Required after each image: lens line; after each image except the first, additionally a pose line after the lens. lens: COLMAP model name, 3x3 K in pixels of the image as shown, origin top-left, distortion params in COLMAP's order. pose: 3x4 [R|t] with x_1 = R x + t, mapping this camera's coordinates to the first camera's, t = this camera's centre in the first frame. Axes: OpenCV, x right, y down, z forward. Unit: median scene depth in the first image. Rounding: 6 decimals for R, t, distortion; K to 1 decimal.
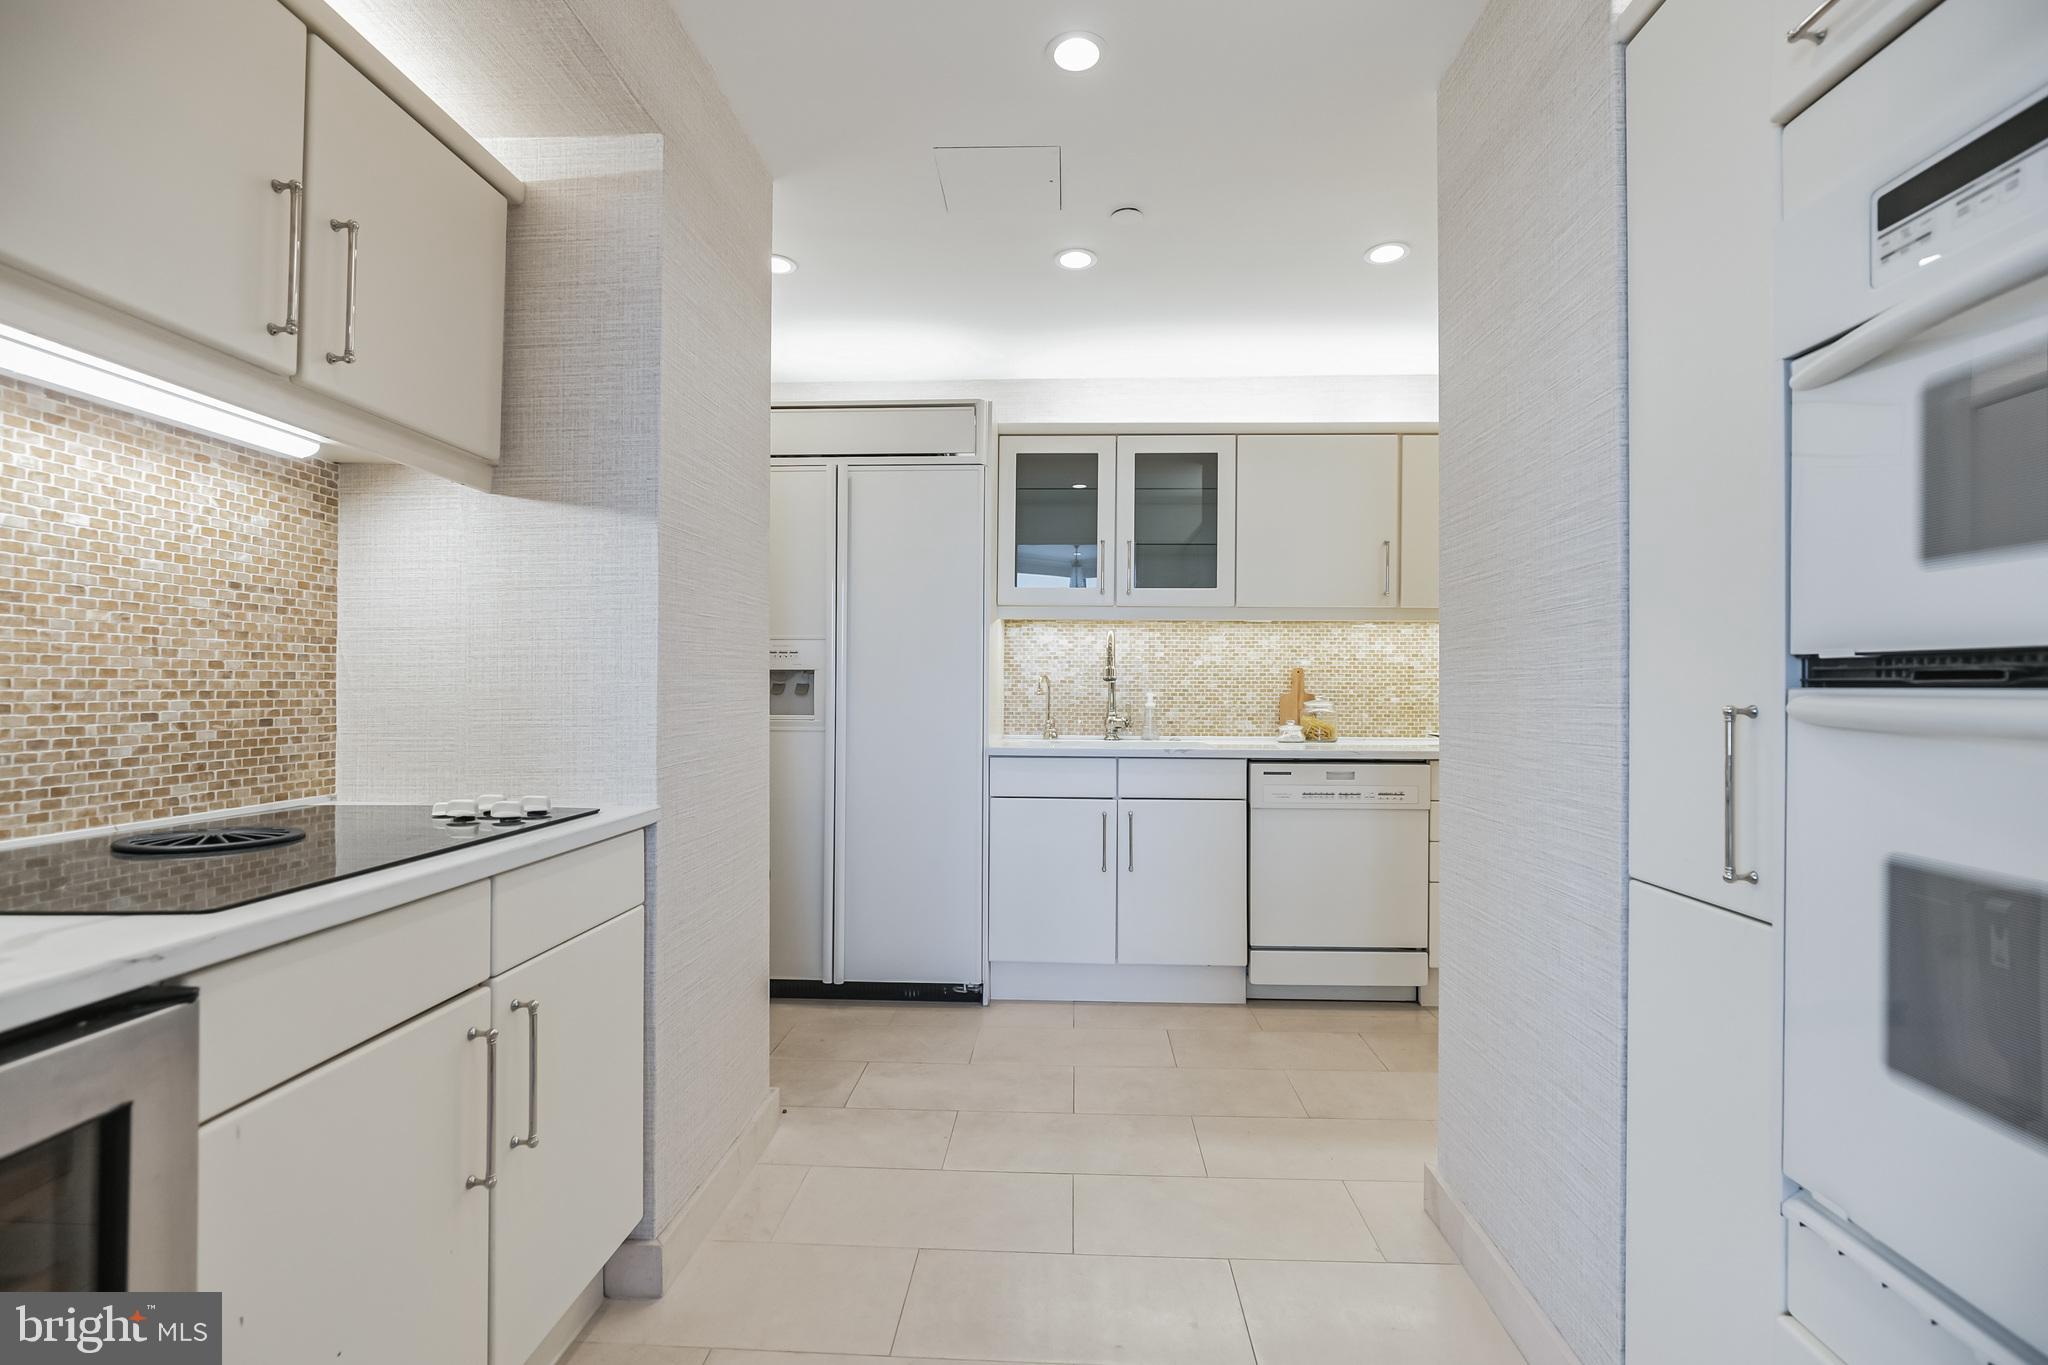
lens RADIAL K [[943.4, 0, 1026.2], [0, 943.4, 678.8], [0, 0, 1]] dist [-0.019143, 0.004755]
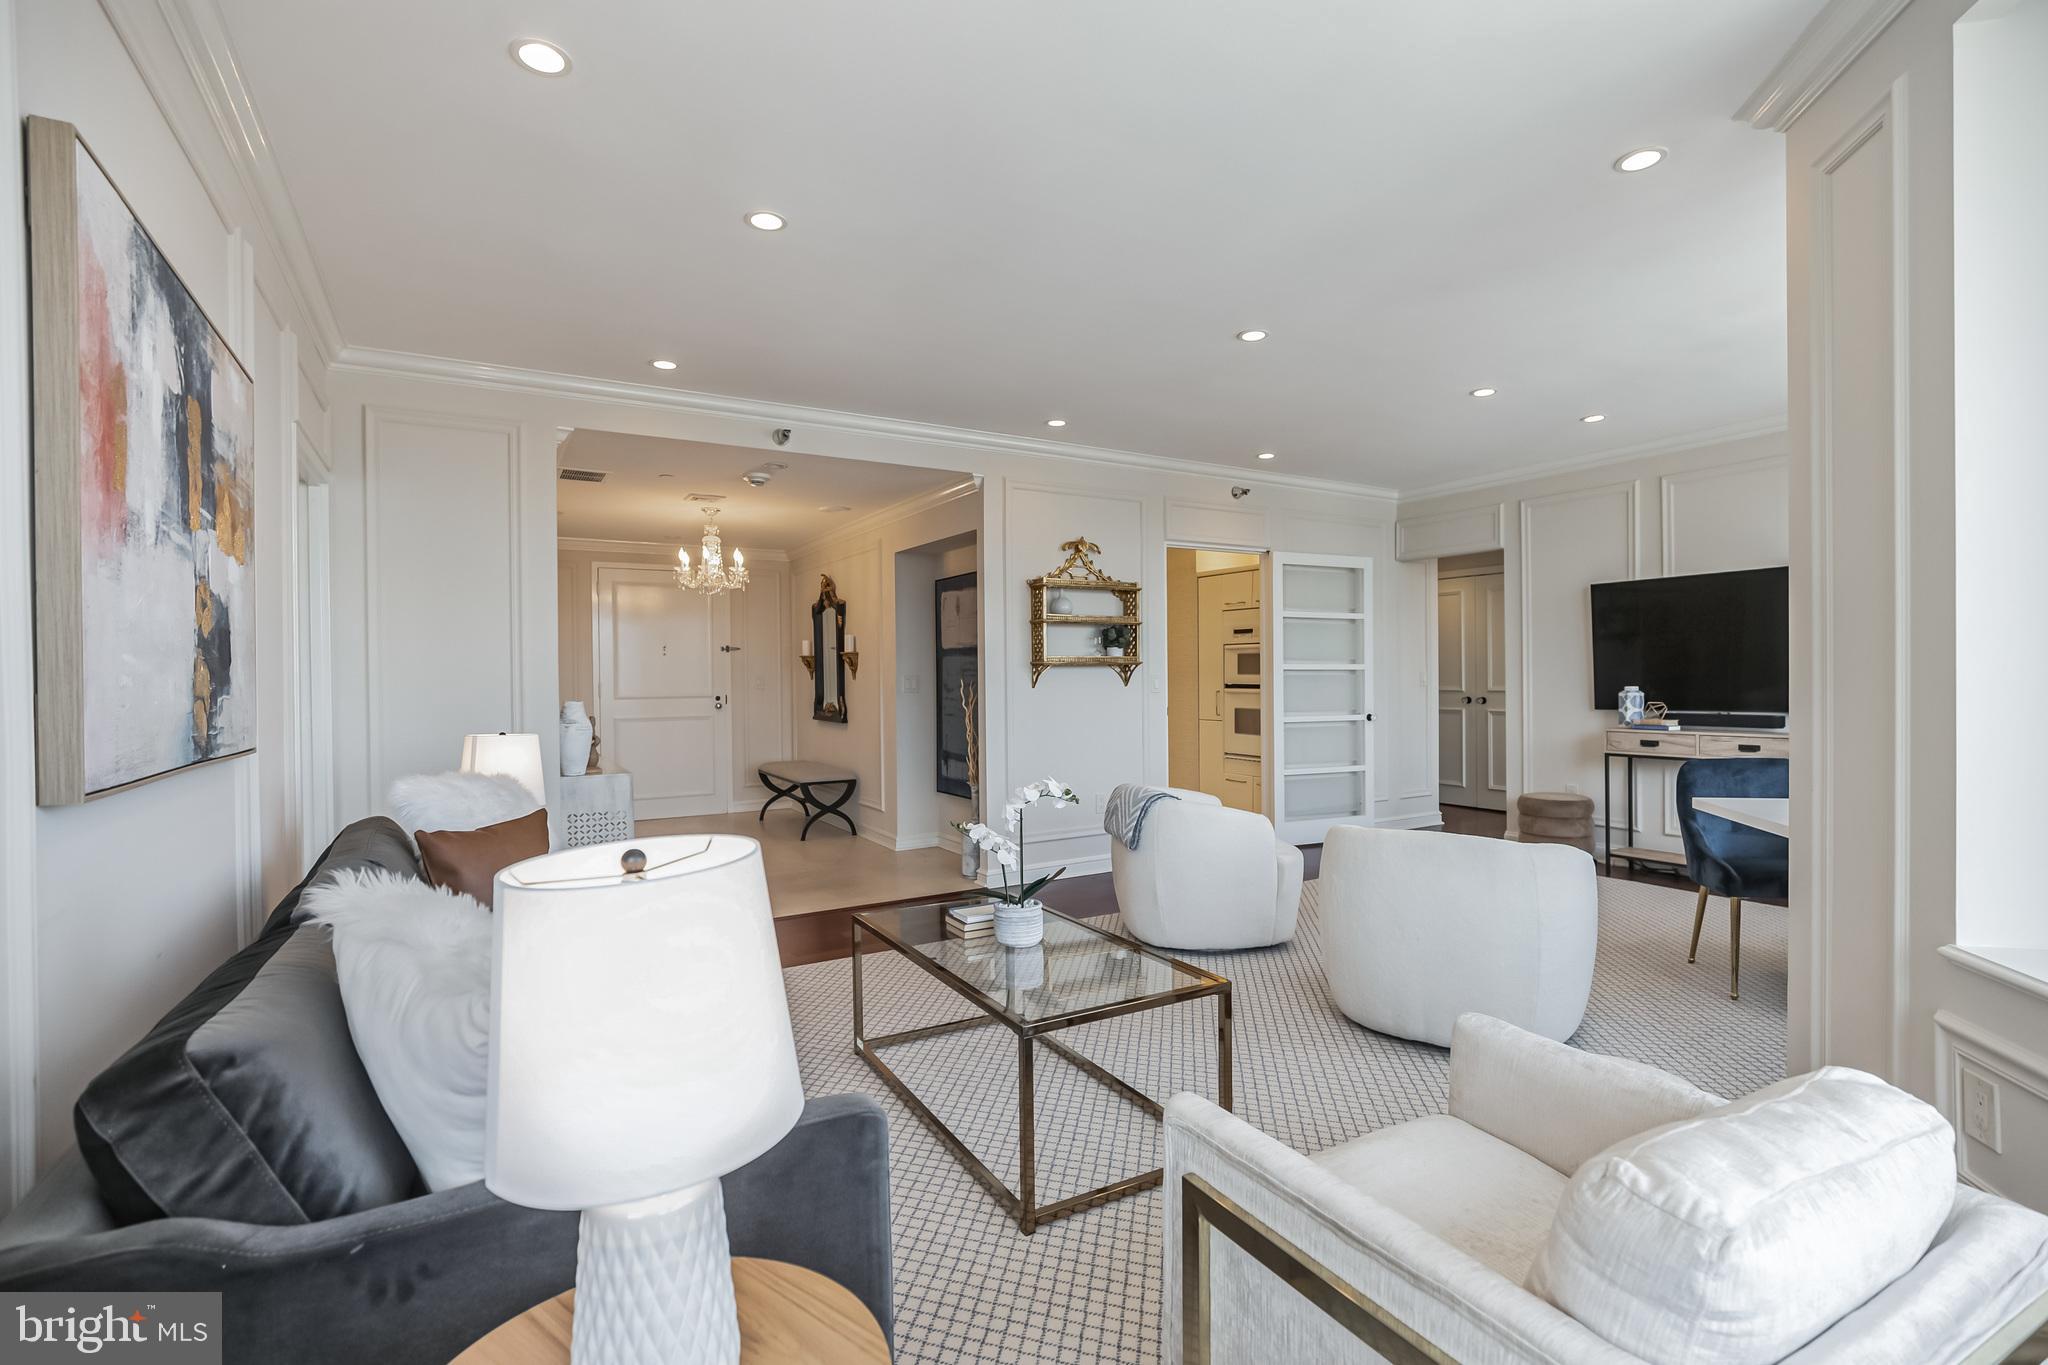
lens RADIAL K [[943.4, 0, 1025.9], [0, 943.4, 683.4], [0, 0, 1]] dist [-0.019143, 0.004755]
pose [[0.845430, -0.014780, 0.533882, -2.625504], [0.004054, 0.999766, 0.021259, -0.130963], [-0.534071, -0.015808, 0.845292, -2.609520]]
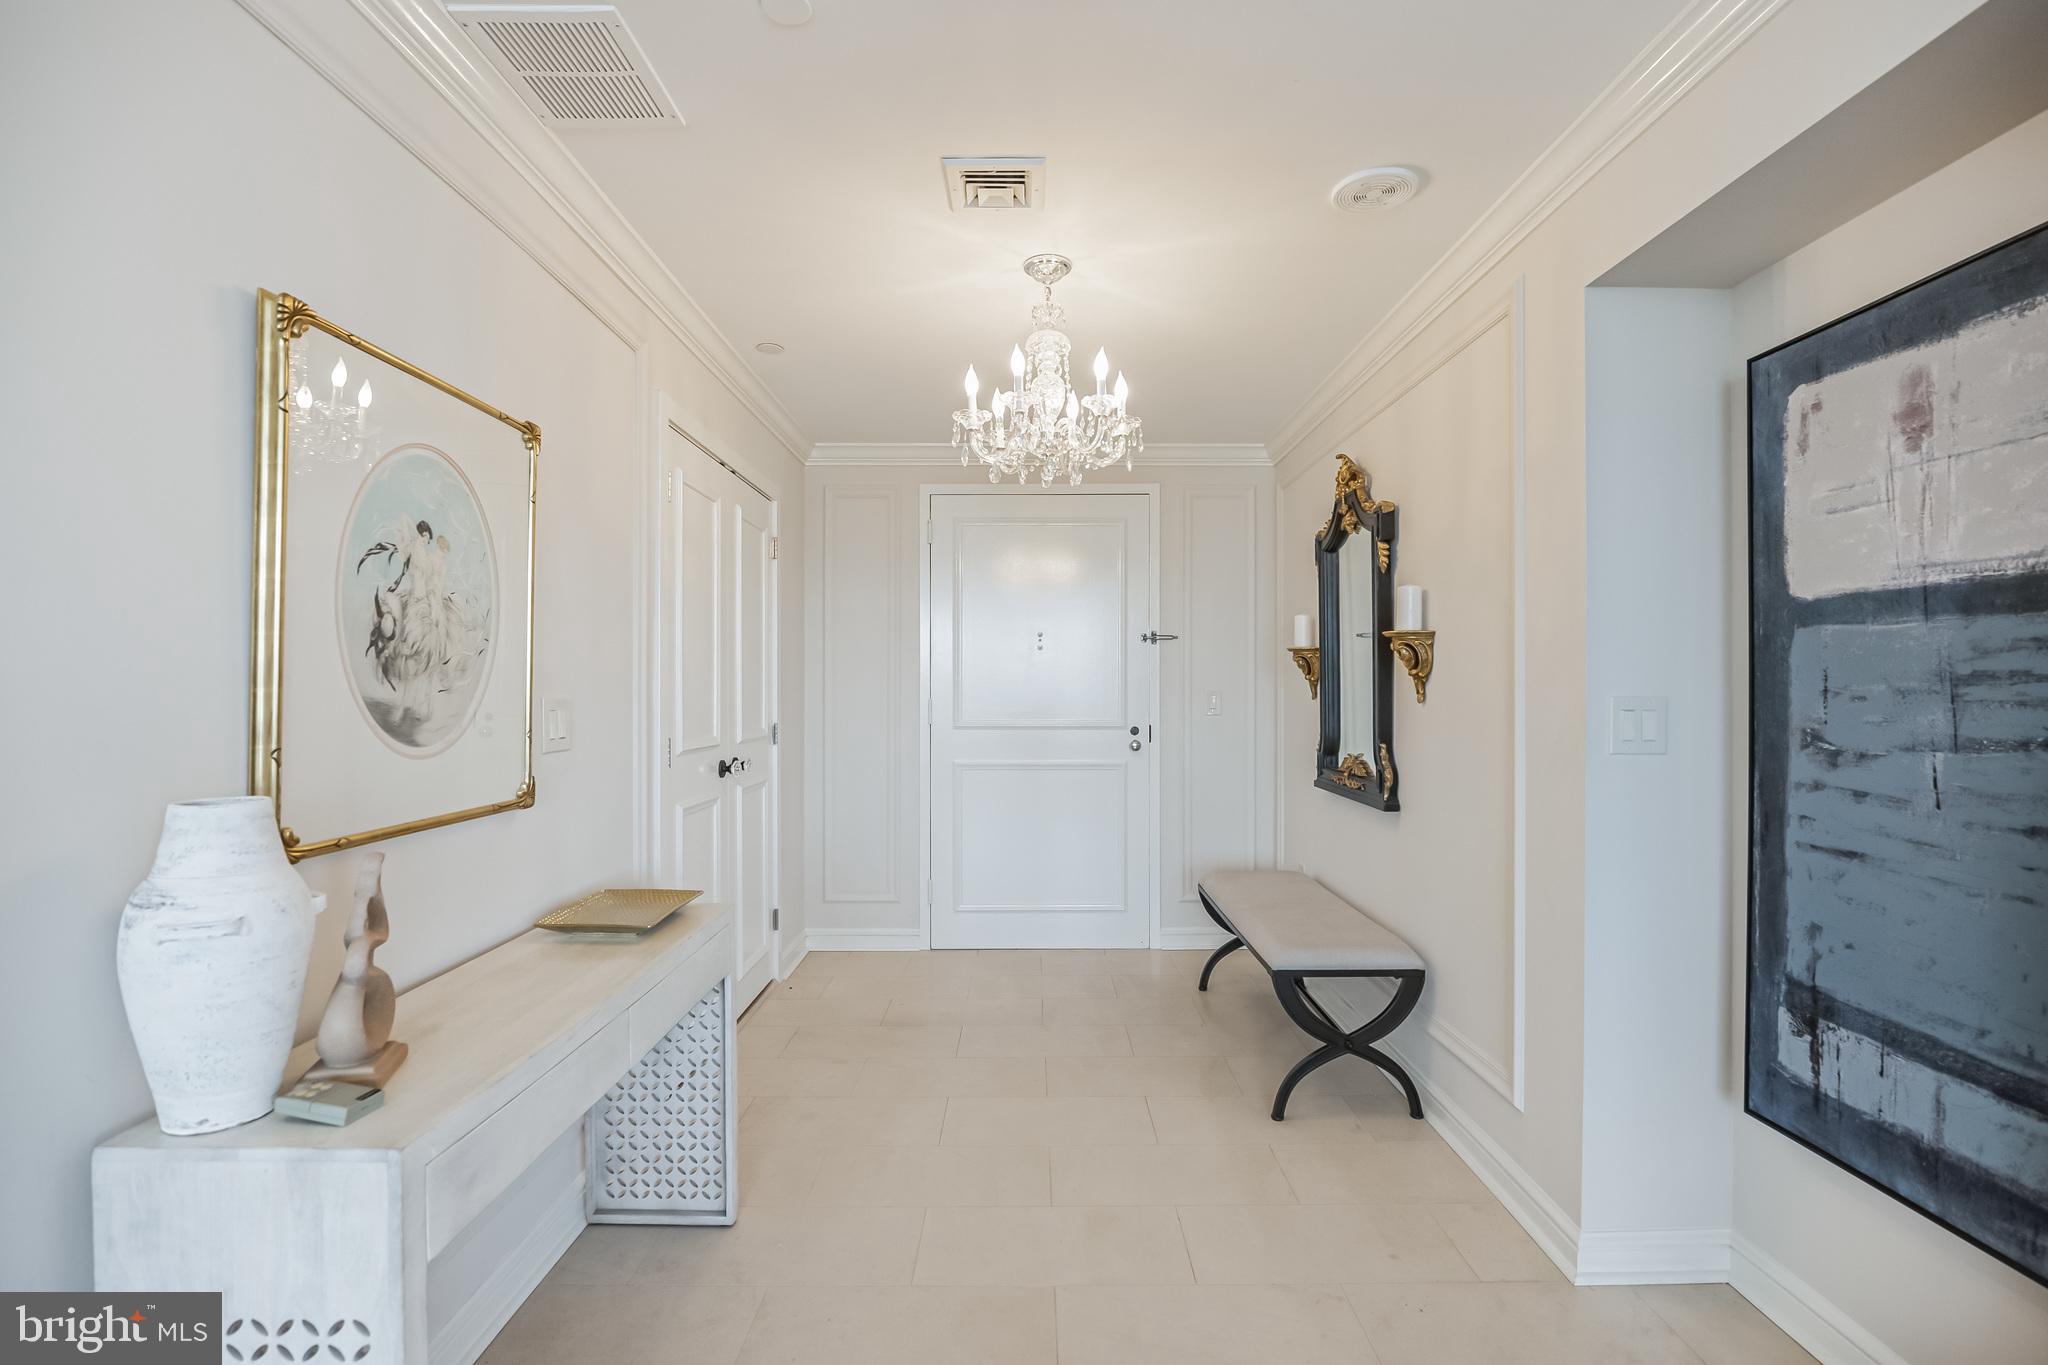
lens RADIAL K [[943.4, 0, 1041.0], [0, 943.4, 691.9], [0, 0, 1]] dist [-0.019143, 0.004755]
pose [[0.999086, -0.003054, 0.042628, -1.725443], [0.002235, 0.999812, 0.019240, -0.112216], [-0.042679, -0.019127, 0.998906, -0.169895]]
